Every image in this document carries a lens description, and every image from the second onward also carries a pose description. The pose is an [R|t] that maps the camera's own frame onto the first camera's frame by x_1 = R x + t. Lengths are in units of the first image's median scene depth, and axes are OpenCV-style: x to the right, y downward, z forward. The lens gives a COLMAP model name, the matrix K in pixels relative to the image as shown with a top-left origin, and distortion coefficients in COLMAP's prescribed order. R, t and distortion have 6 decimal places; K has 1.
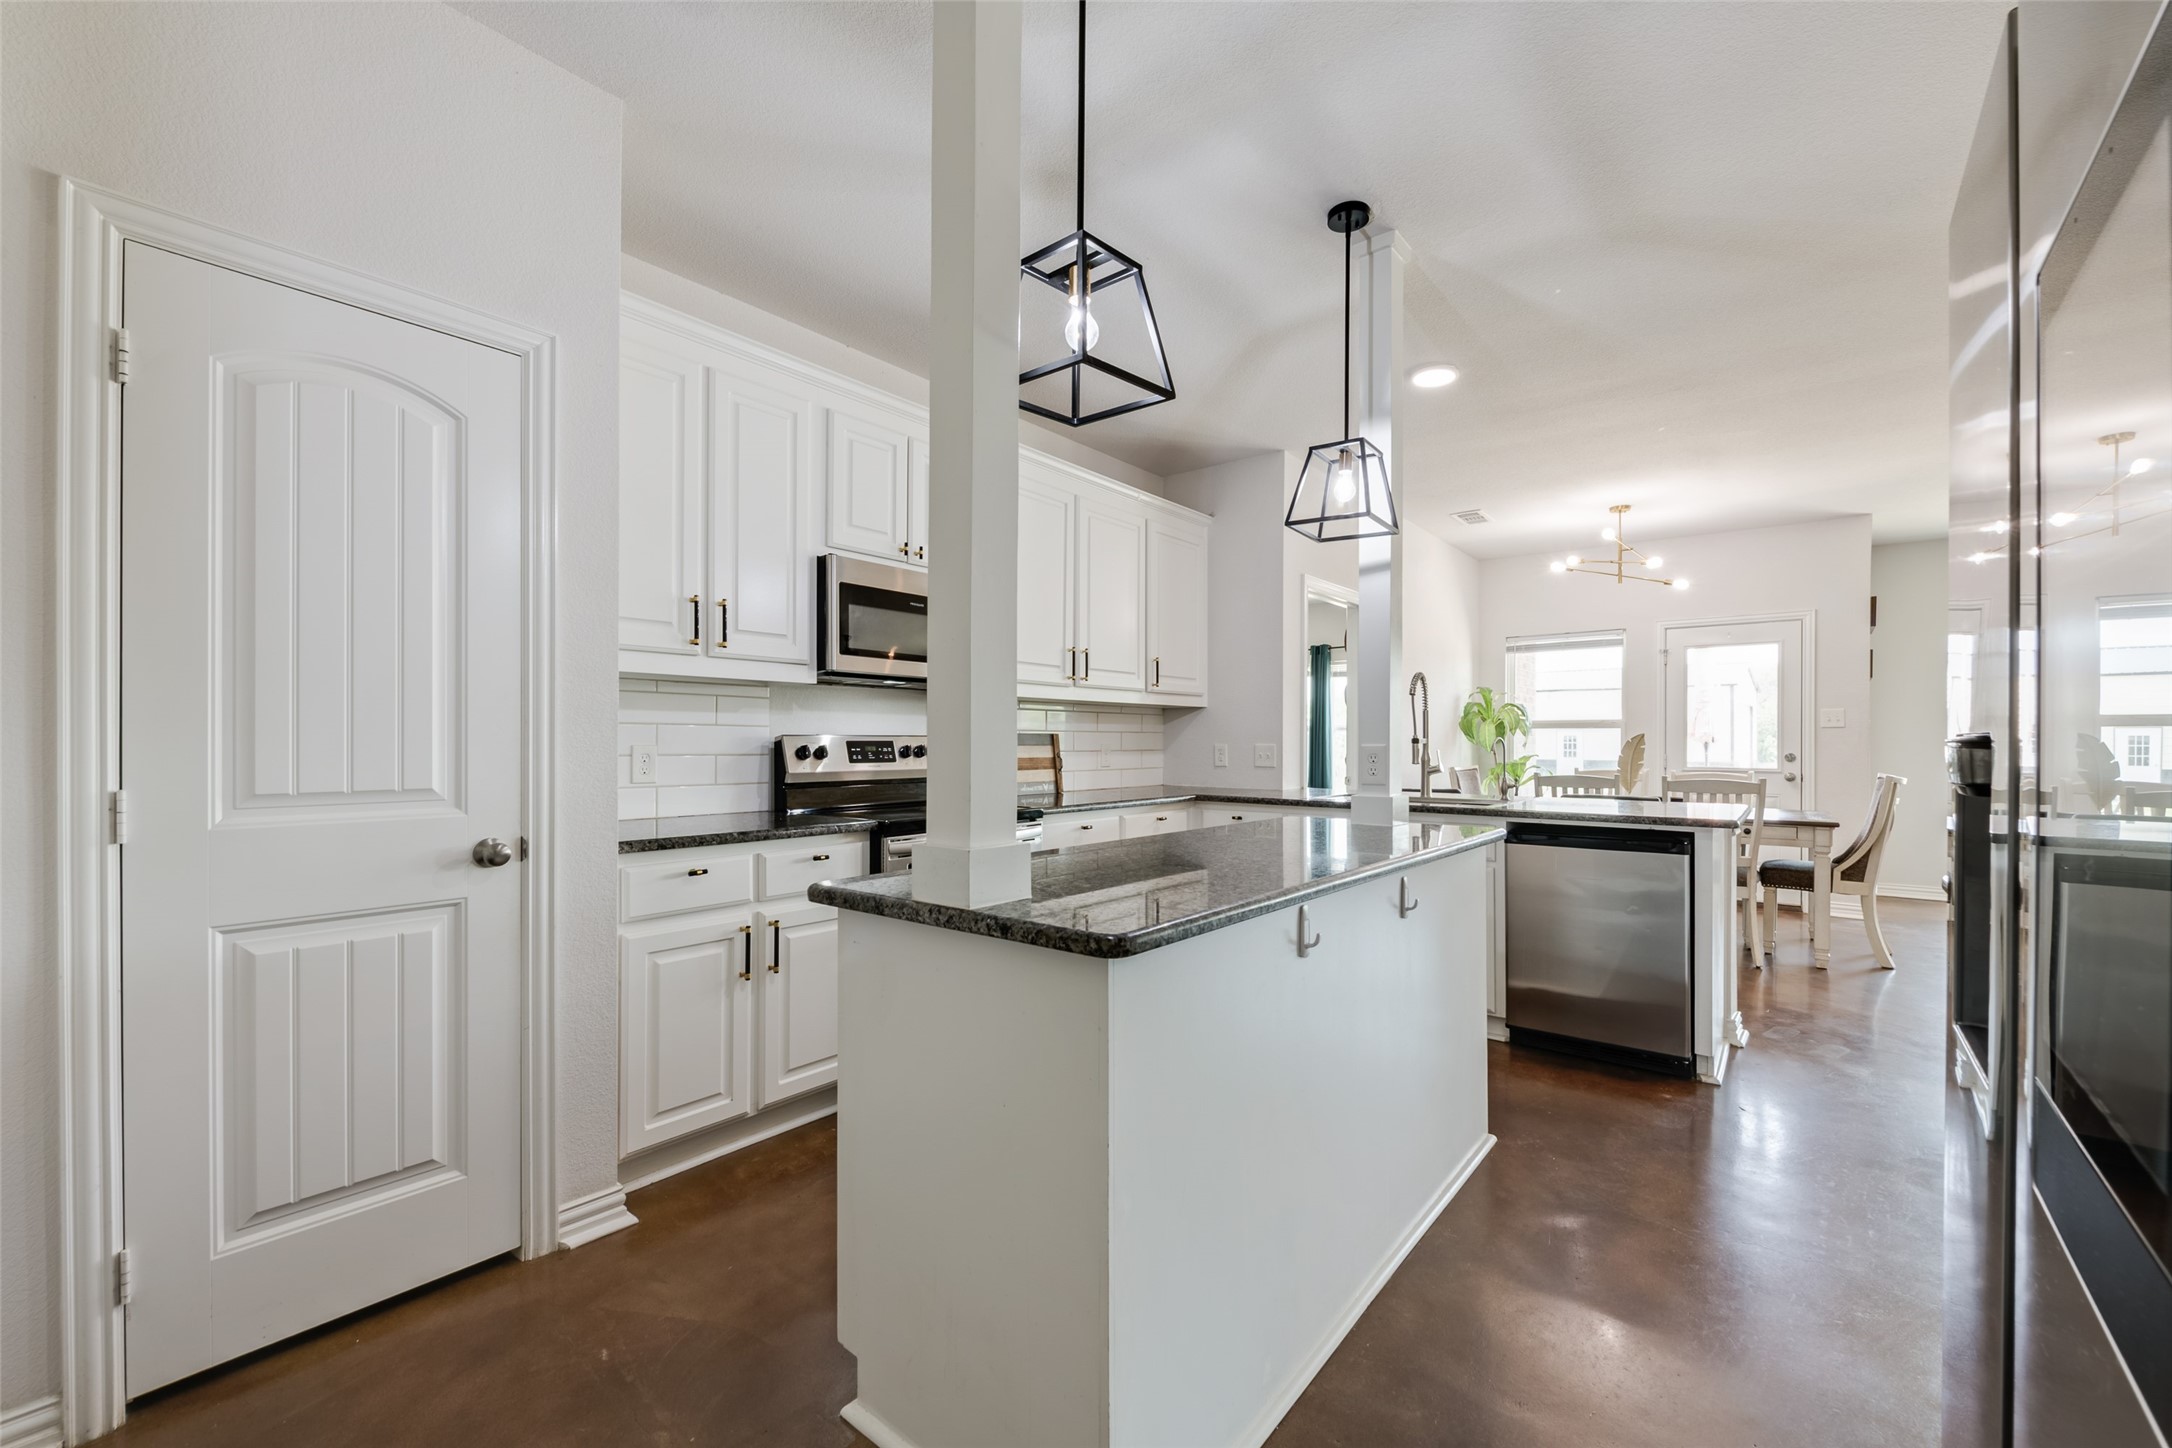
lens RADIAL K [[883.0, 0, 1081.1], [0, 883.0, 737.6], [0, 0, 1]] dist [0.000268, -0.000010]
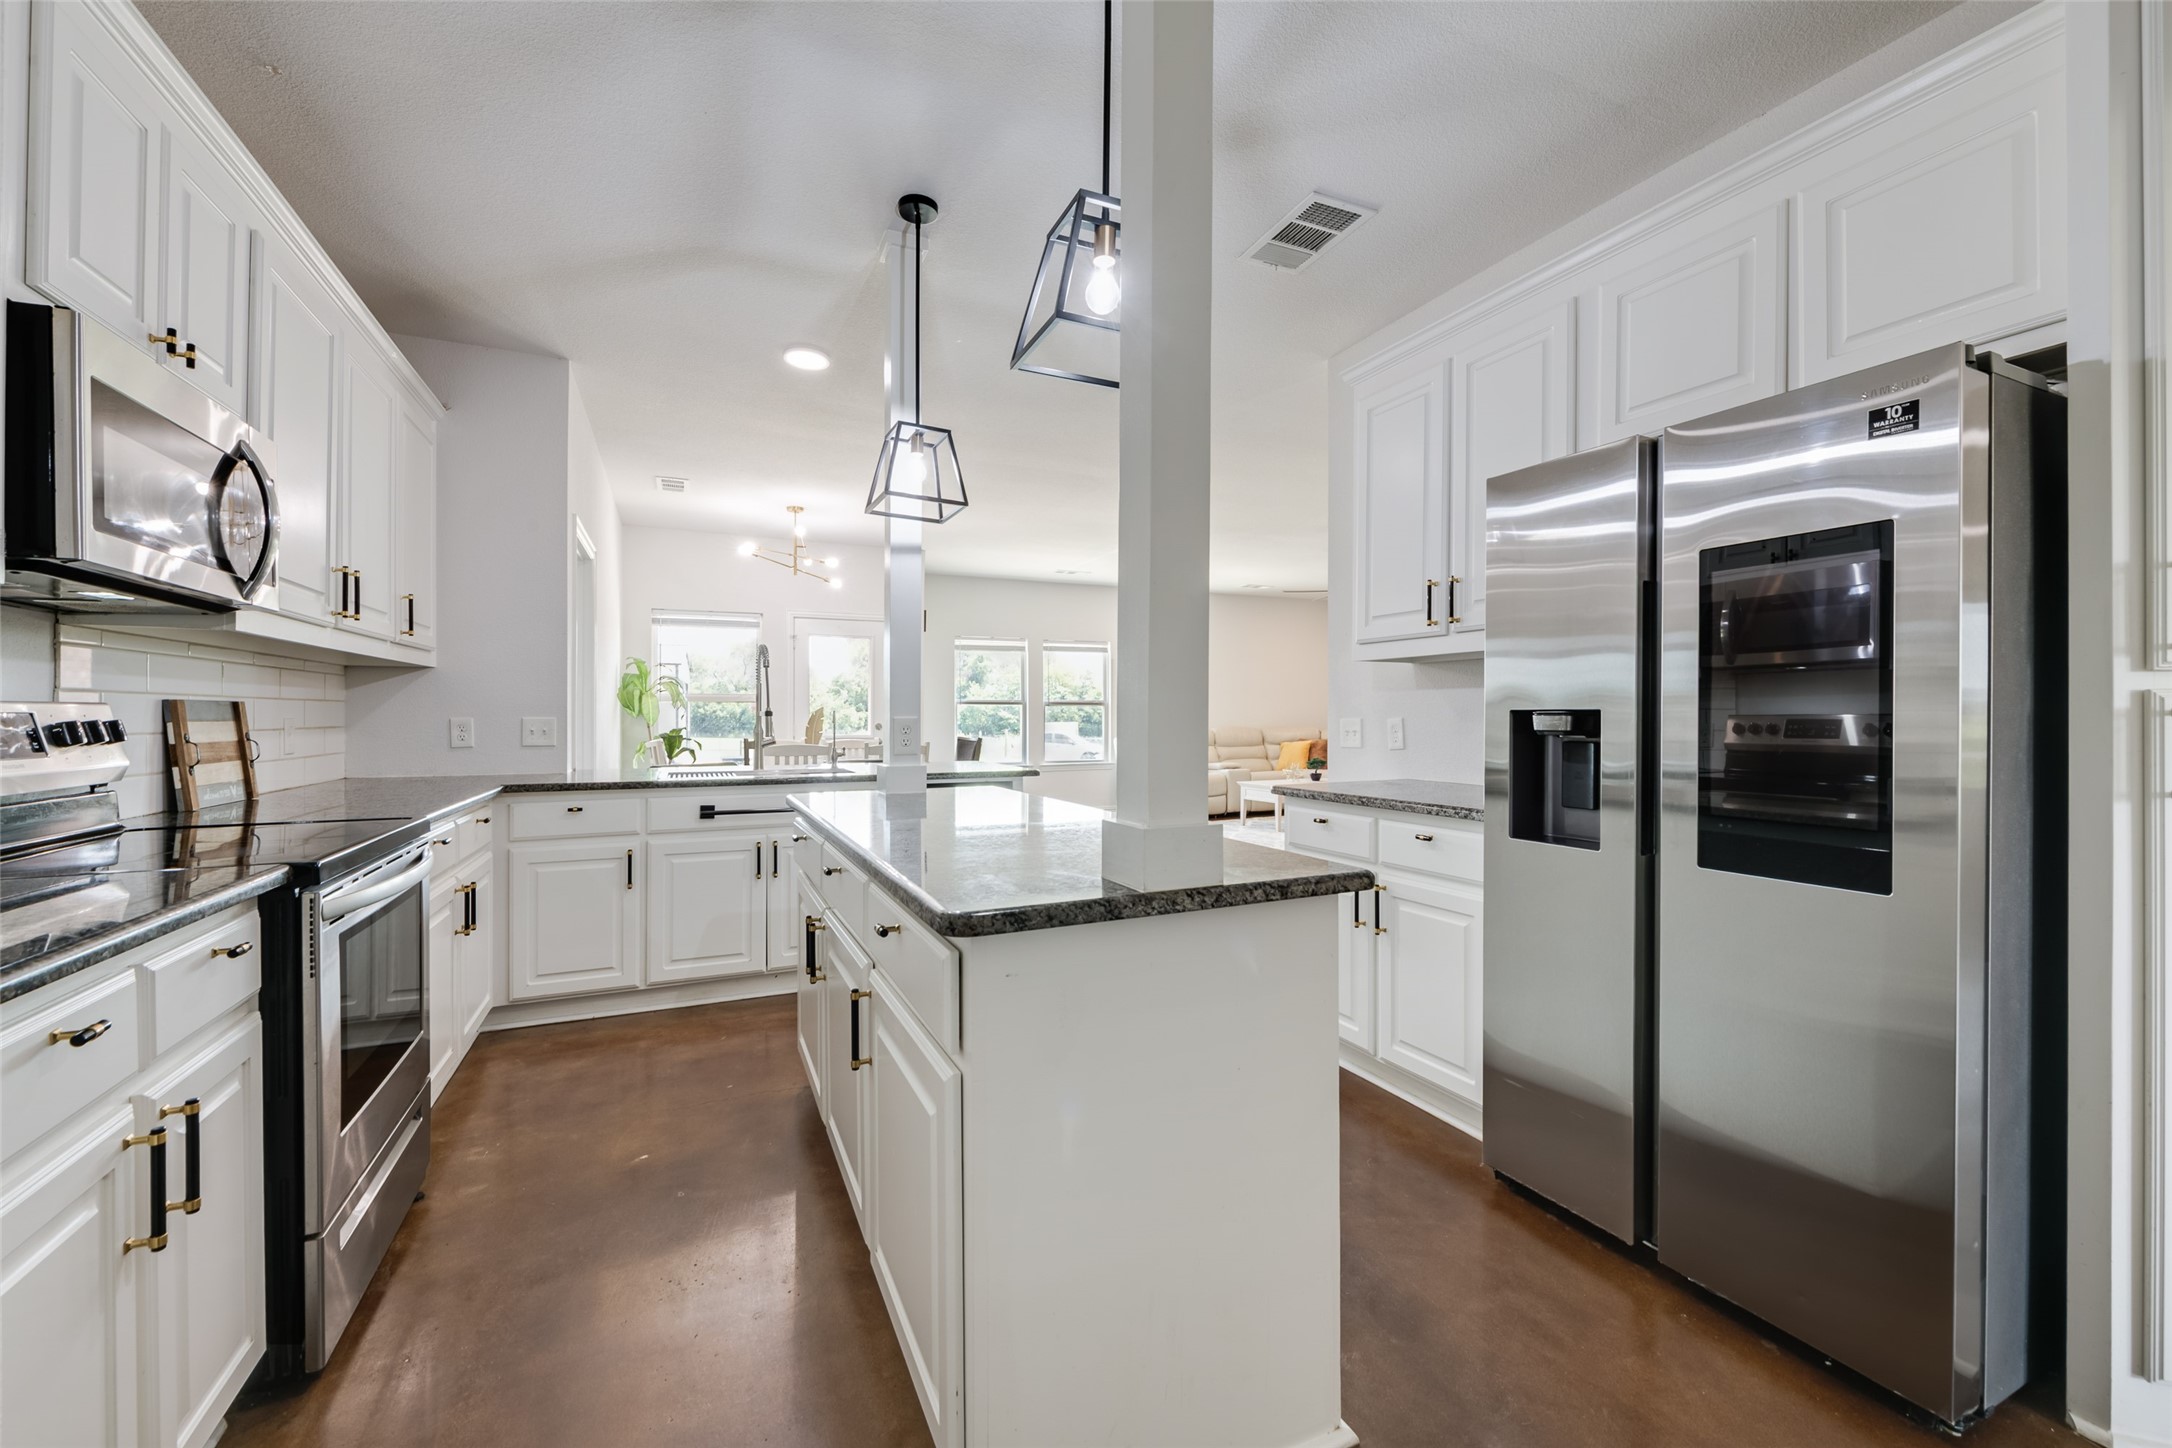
lens RADIAL K [[891.5, 0, 1082.2], [0, 891.5, 716.2], [0, 0, 1]] dist [0.001091, -0.000165]
pose [[0.418271, -0.002165, 0.908320, -0.339420], [-0.004814, 0.999978, 0.004601, 0.000061], [-0.908310, -0.006297, 0.418251, 0.221679]]
